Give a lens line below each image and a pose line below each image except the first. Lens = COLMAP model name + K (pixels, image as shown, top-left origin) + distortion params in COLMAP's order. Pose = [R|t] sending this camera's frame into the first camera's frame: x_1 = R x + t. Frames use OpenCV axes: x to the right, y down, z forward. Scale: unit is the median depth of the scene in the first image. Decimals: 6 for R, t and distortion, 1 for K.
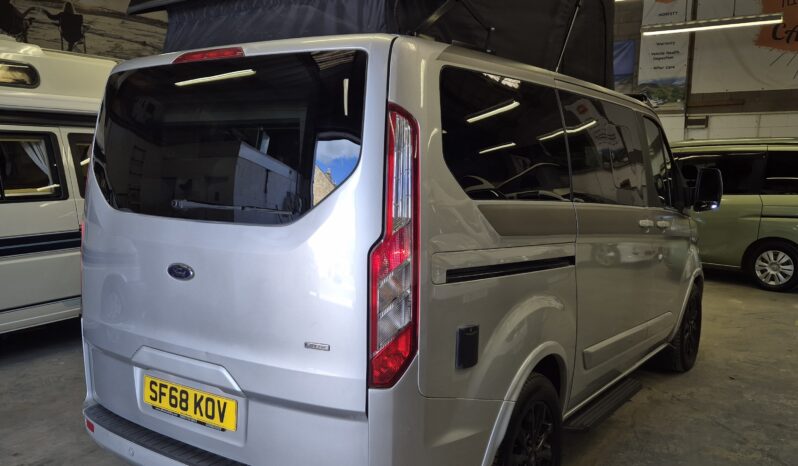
lens RADIAL K [[696.2, 0, 398.1], [0, 696.2, 255.4], [0, 0, 1]] dist [-0.000103, -0.001578]
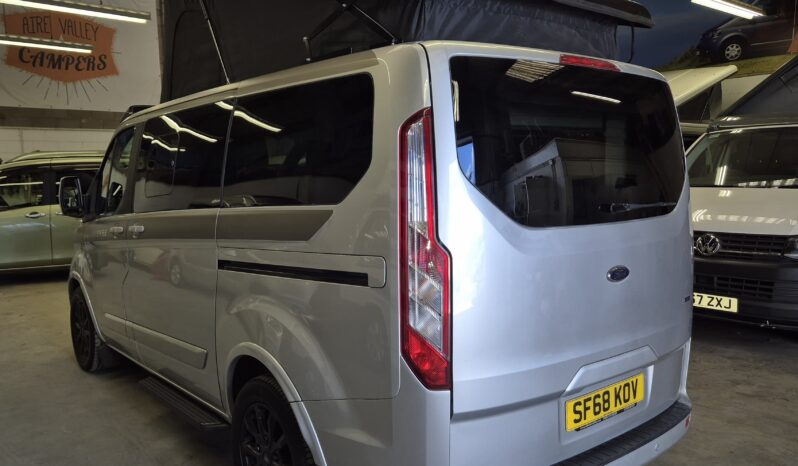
lens RADIAL K [[621.1, 0, 399.0], [0, 621.1, 233.0], [0, 0, 1]] dist [-0.000319, -0.086282]
pose [[0.305997, -0.104856, 0.946240, -1.236208], [0.139041, 0.988181, 0.064540, -0.137027], [-0.941824, 0.111817, 0.316960, 0.970309]]
